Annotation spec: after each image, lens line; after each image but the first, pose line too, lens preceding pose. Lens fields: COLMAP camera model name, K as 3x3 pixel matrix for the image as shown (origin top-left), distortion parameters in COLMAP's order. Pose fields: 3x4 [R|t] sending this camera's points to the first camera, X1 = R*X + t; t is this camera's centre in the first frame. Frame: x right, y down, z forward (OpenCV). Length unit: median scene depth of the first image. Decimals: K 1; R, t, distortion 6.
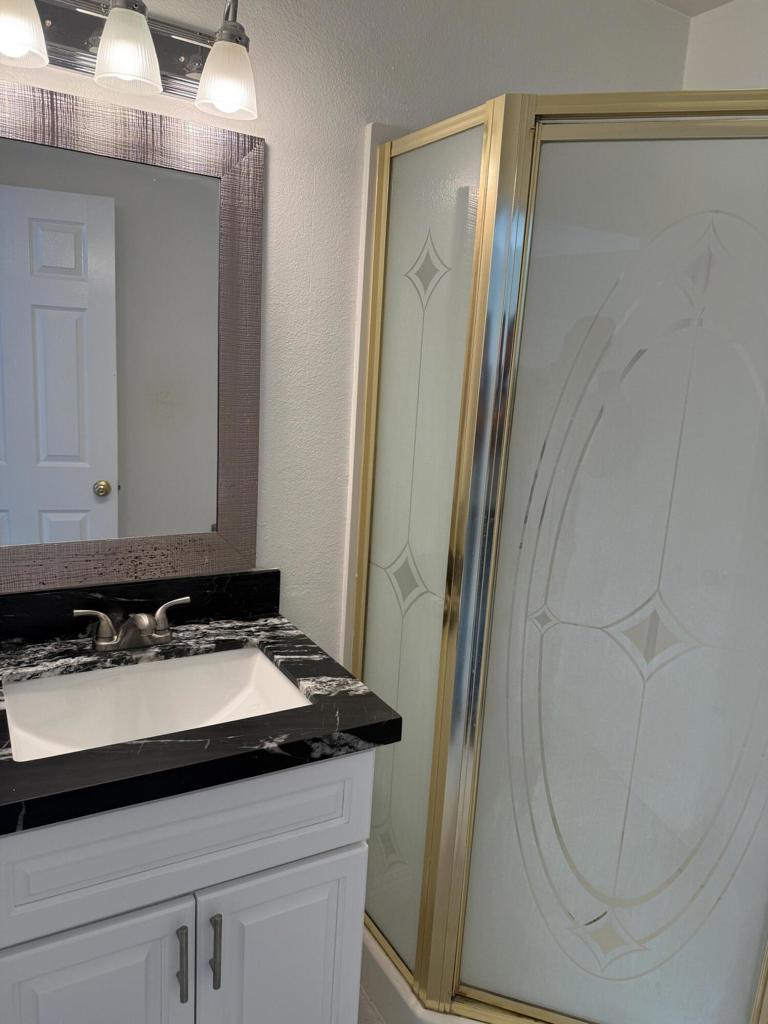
lens RADIAL K [[716.3, 0, 384.7], [0, 716.3, 518.0], [0, 0, 1]] dist [0.072022, -0.094161]
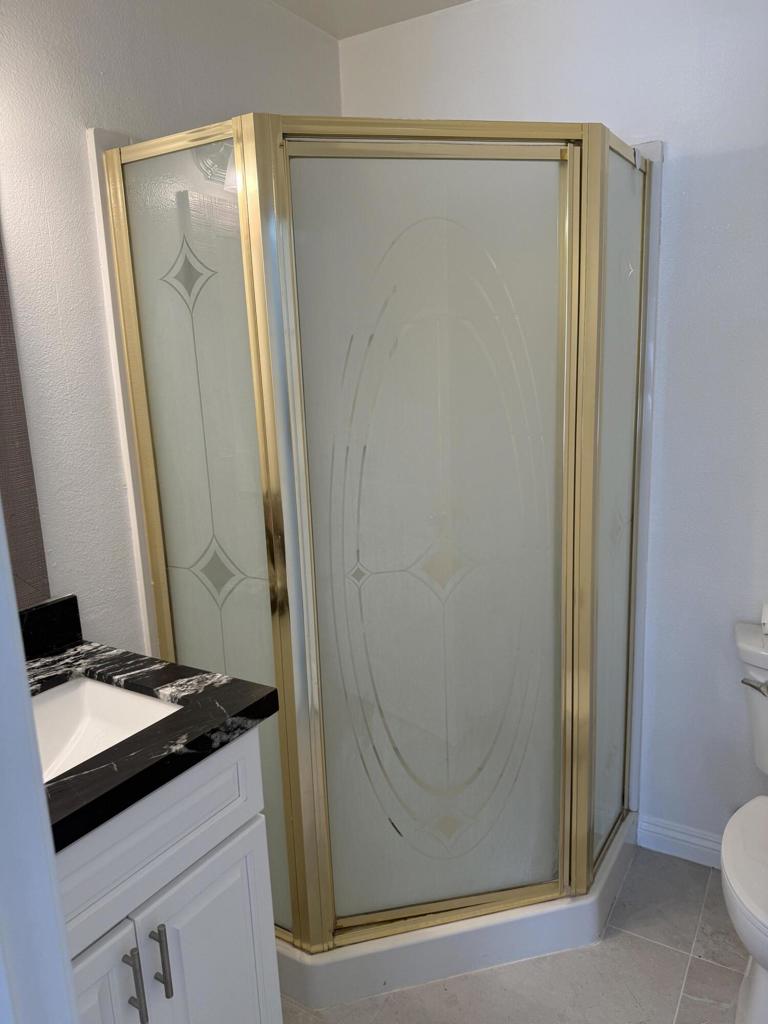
lens RADIAL K [[721.6, 0, 386.2], [0, 721.6, 516.8], [0, 0, 1]] dist [-0.000030, -0.002201]
pose [[0.876308, -0.194855, 0.440586, -0.210282], [0.190241, 0.980189, 0.055121, -0.003394], [-0.442598, 0.035515, 0.896017, -0.040517]]
